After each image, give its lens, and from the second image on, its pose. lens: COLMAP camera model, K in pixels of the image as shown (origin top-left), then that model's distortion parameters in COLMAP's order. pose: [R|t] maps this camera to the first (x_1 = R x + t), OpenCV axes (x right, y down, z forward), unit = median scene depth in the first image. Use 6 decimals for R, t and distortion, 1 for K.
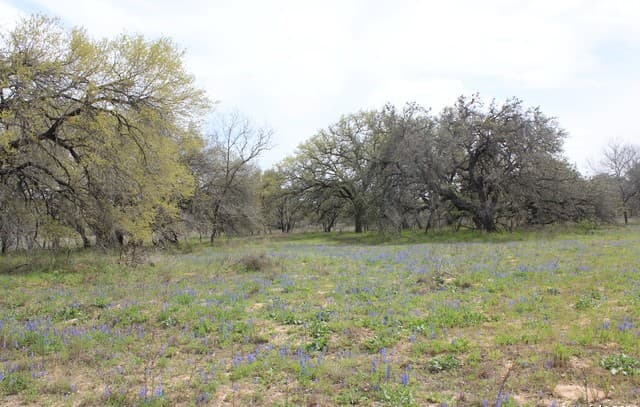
lens RADIAL K [[566.8, 0, 315.0], [0, 566.8, 212.6], [0, 0, 1]] dist [-0.111204, 0.123800]
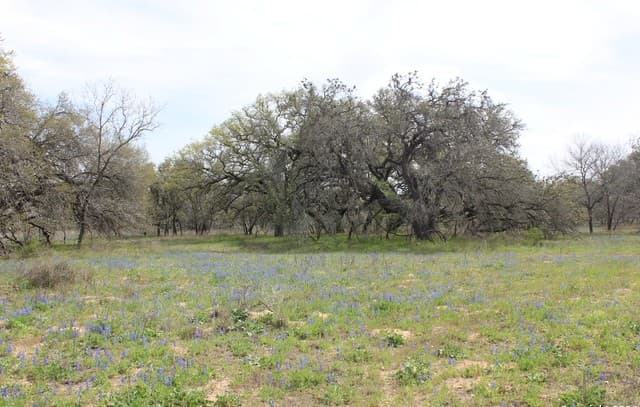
lens RADIAL K [[625.7, 0, 325.5], [0, 625.7, 207.6], [0, 0, 1]] dist [-0.038758, 0.000000]
pose [[0.996319, 0.027193, 0.081297, 0.083321], [-0.026489, 0.999602, -0.009723, 0.000002], [-0.081529, 0.007534, 0.996643, 0.086742]]
